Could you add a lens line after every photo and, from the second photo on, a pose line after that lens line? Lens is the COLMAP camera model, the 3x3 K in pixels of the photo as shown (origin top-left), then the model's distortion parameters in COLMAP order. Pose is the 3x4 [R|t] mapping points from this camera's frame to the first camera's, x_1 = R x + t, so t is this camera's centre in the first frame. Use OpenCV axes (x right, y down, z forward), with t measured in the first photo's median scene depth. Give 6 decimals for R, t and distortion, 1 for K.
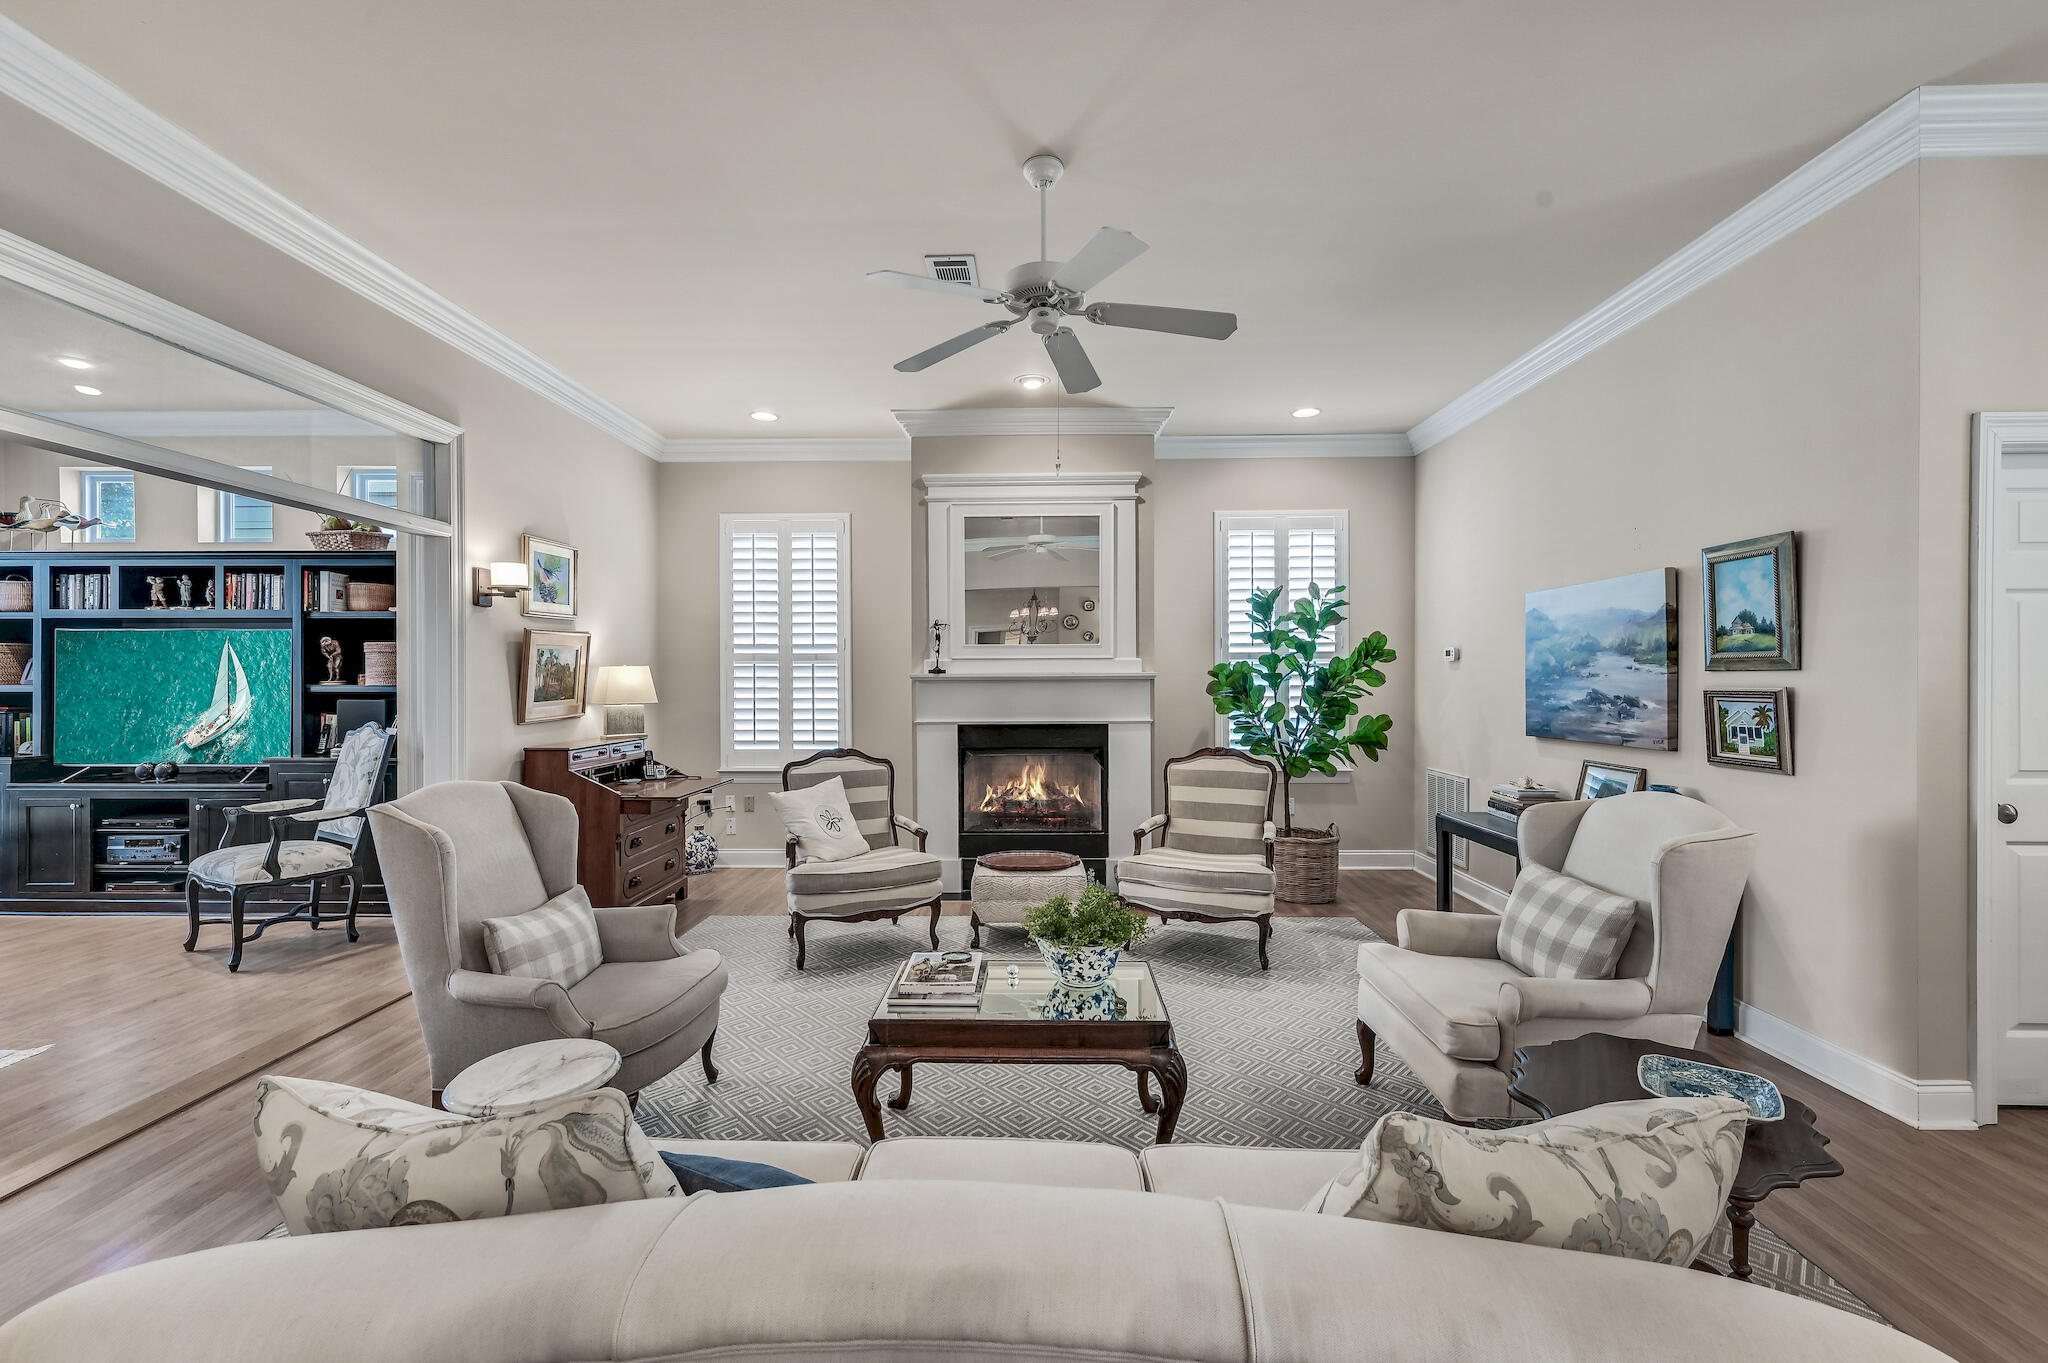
lens RADIAL K [[842.4, 0, 1021.6], [0, 842.4, 684.0], [0, 0, 1]] dist [-0.001015, 0.000641]
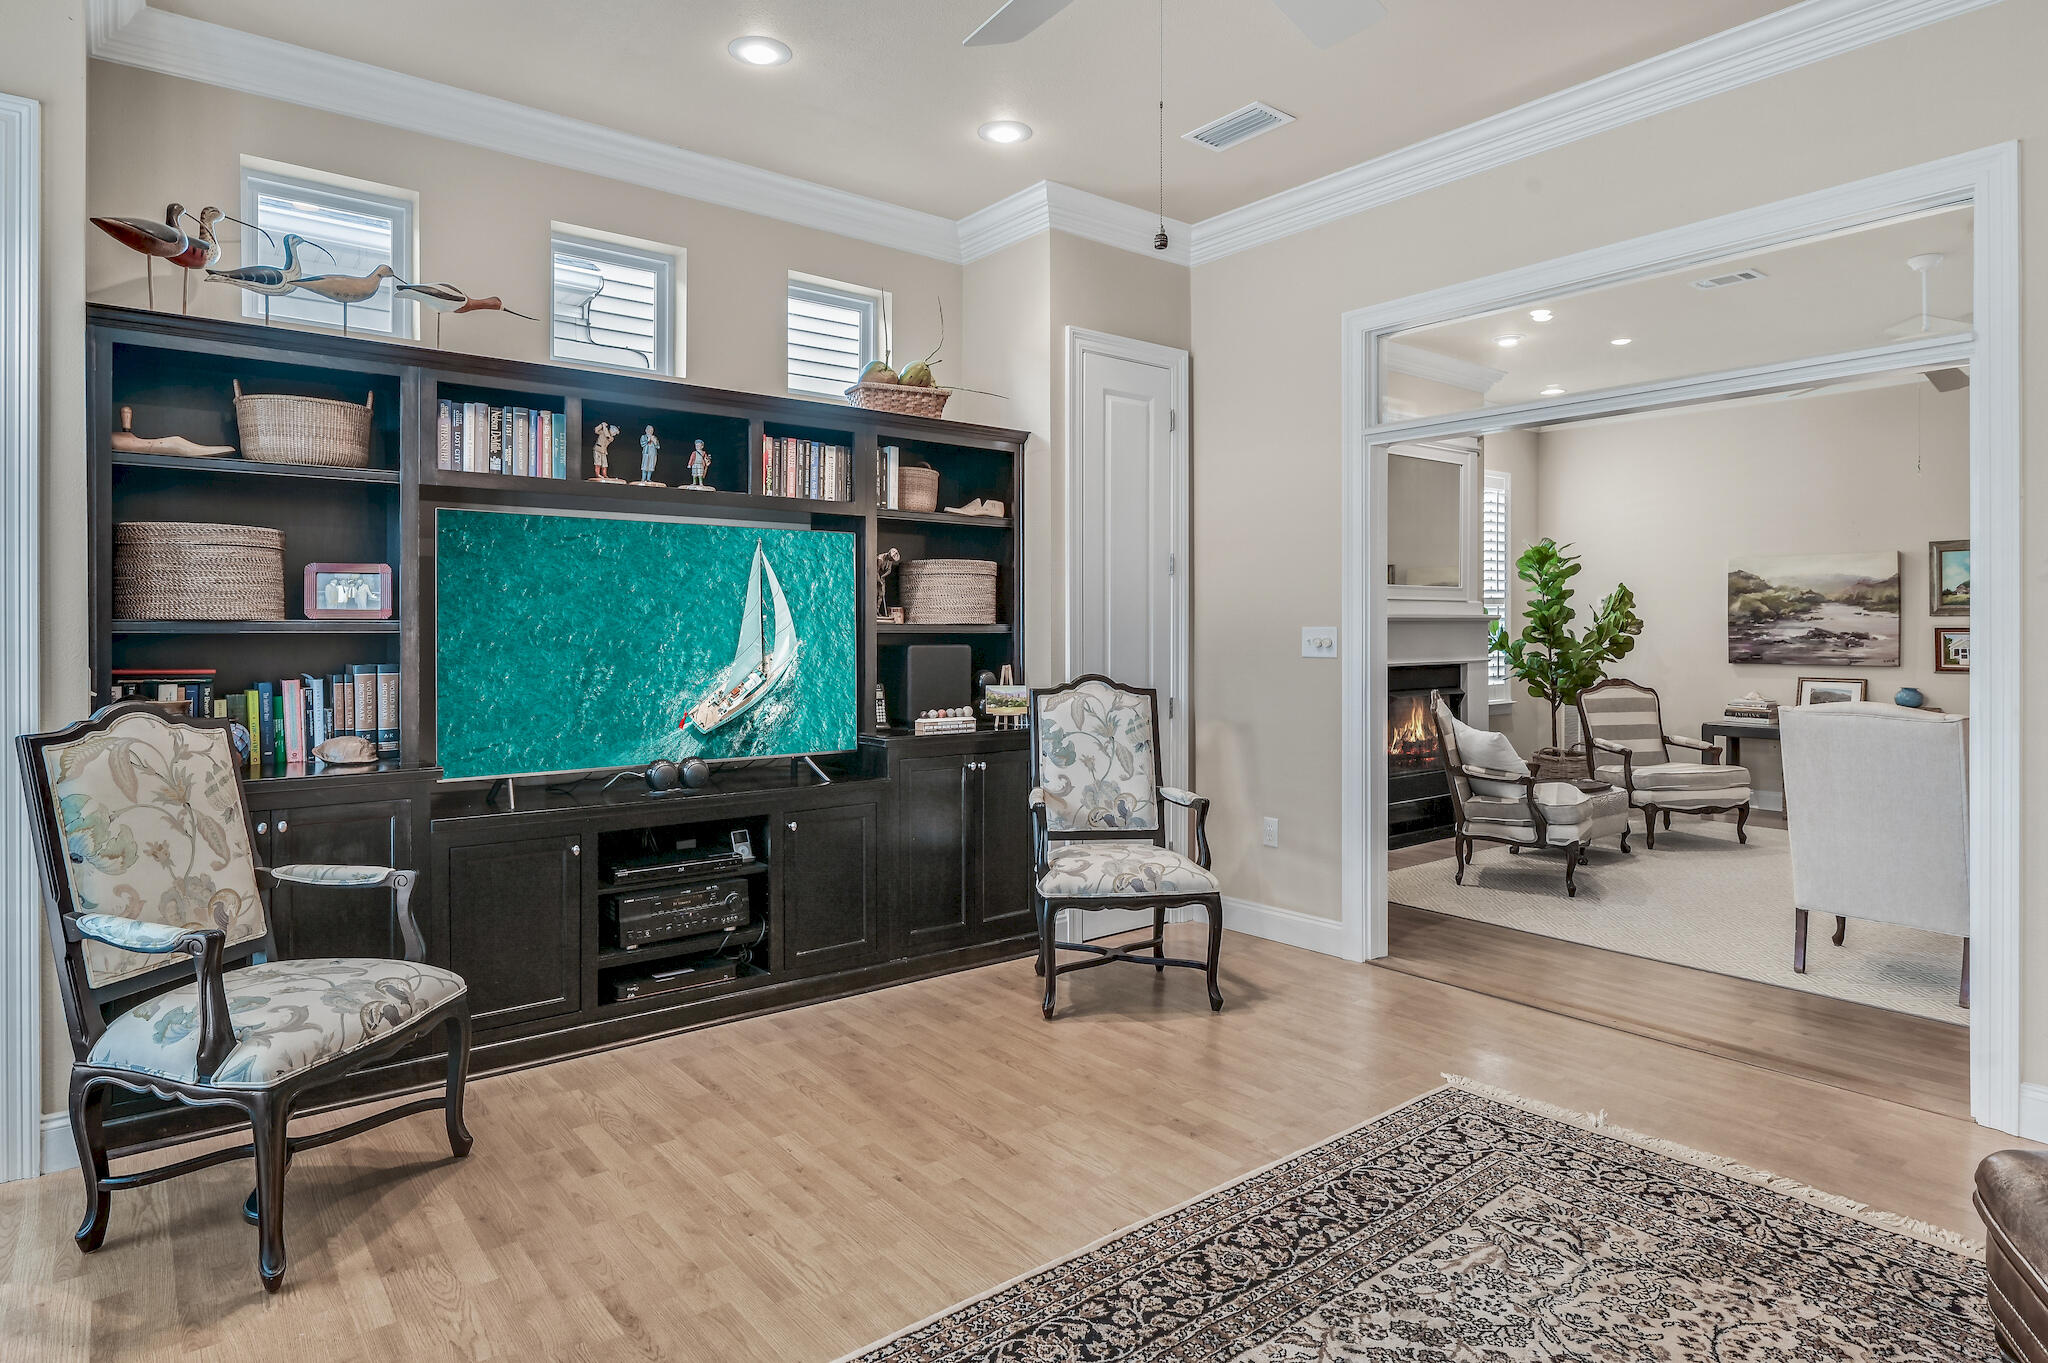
lens RADIAL K [[1178.2, 0, 1011.7], [0, 1178.2, 629.2], [0, 0, 1]] dist [0.003424, 0.003123]
pose [[0.766066, 0.000976, 0.642761, -1.352285], [0.002288, 0.999988, -0.004245, 0.010466], [-0.642758, 0.004723, 0.766055, 0.255077]]
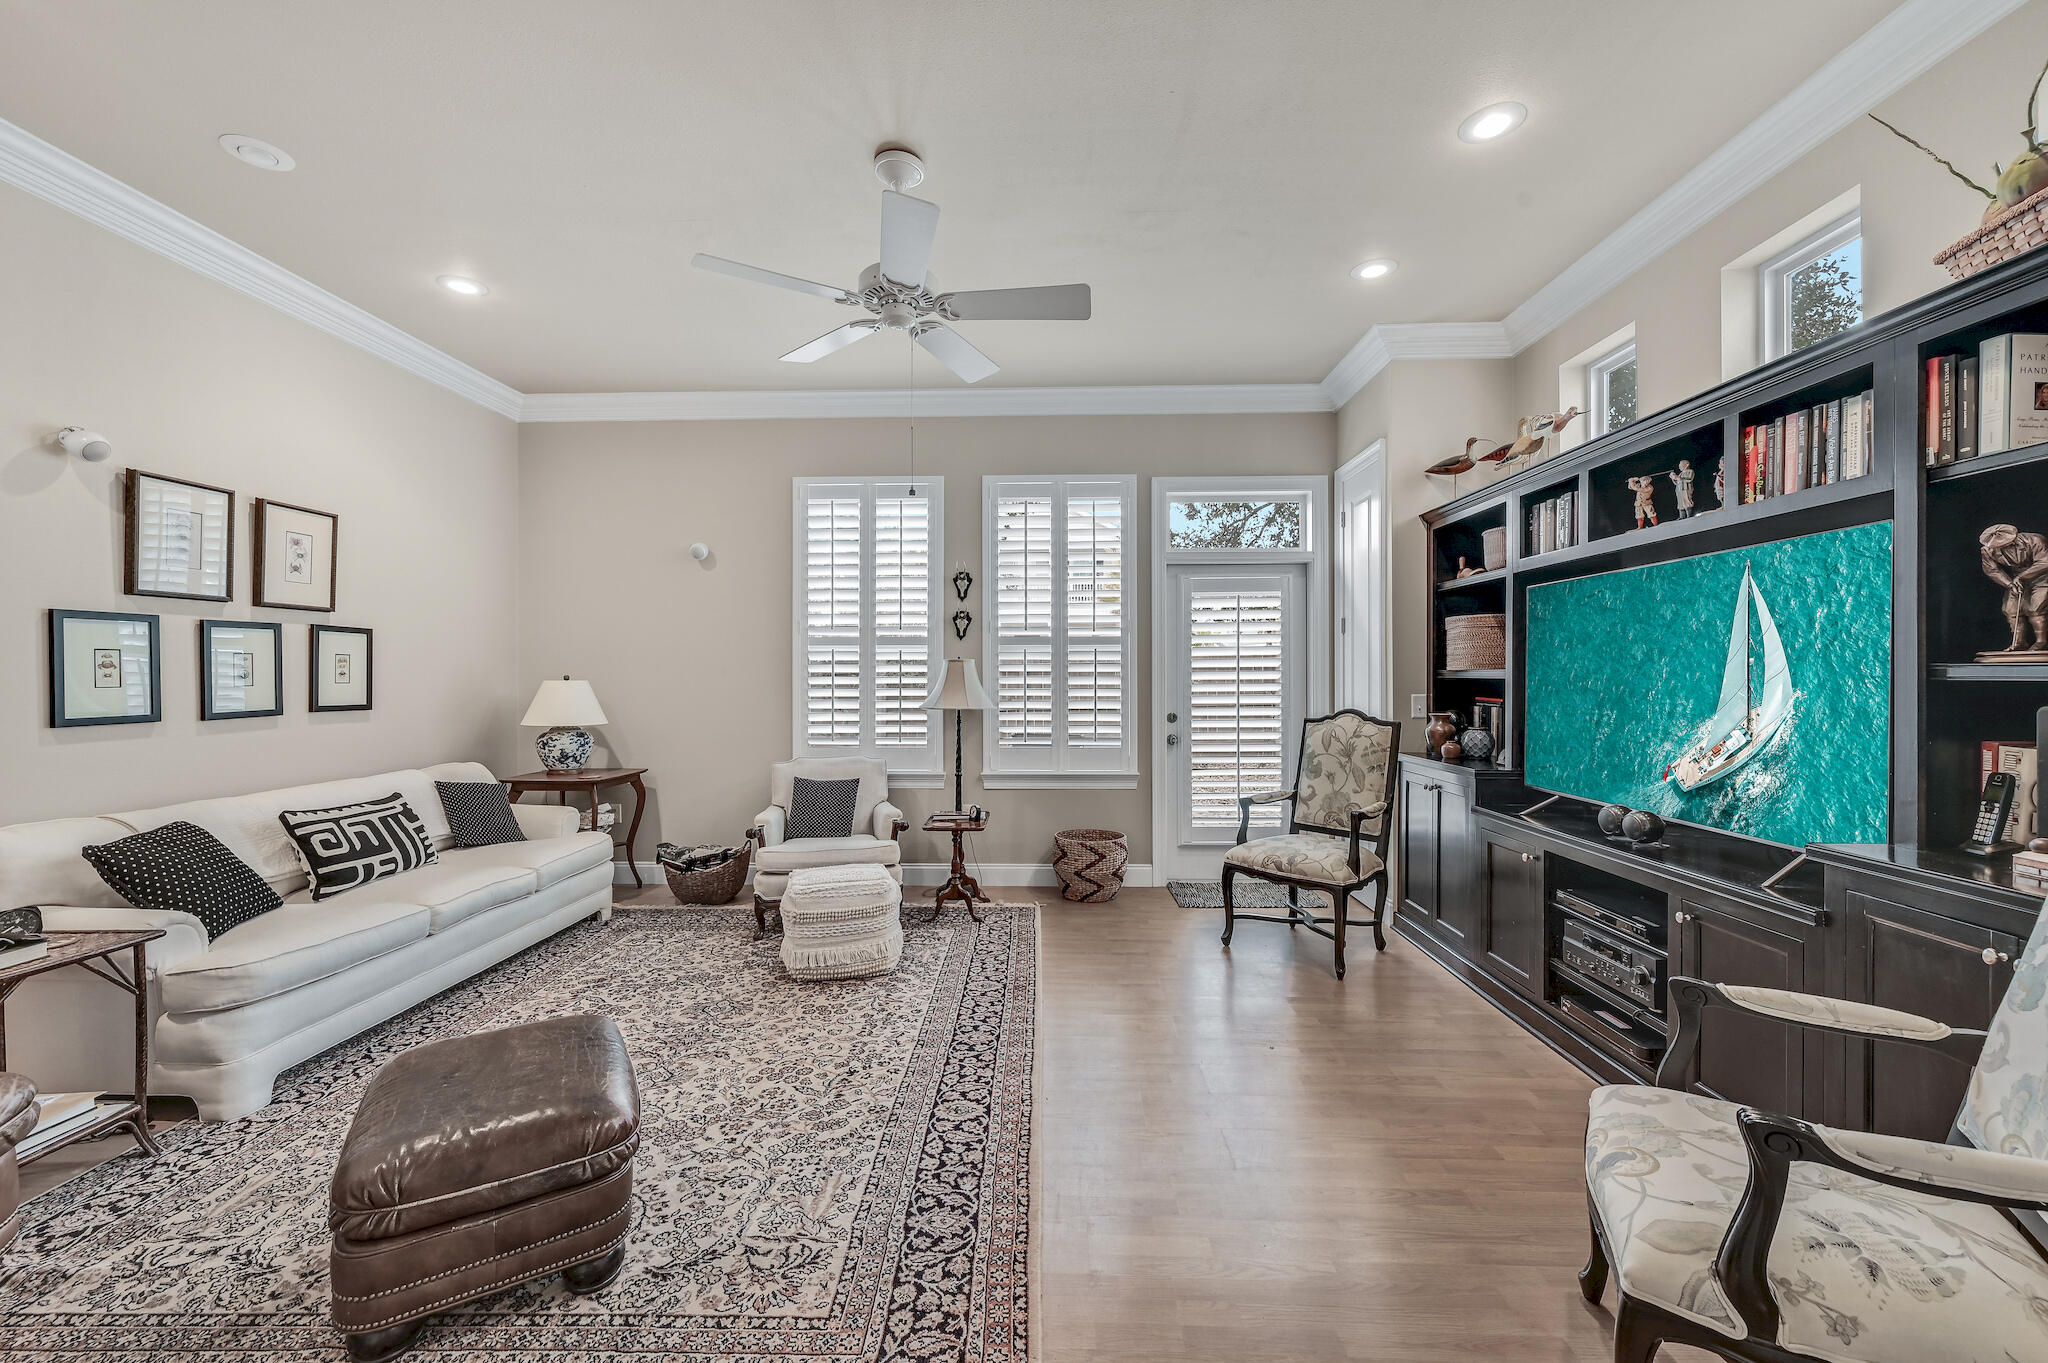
lens RADIAL K [[814.9, 0, 1020.8], [0, 814.9, 676.6], [0, 0, 1]] dist [-0.001914, 0.001317]
pose [[-0.011745, 0.001614, -0.999930, -0.490176], [-0.003798, 0.999991, 0.001659, 0.007950], [0.999924, 0.003817, -0.011739, 0.607061]]
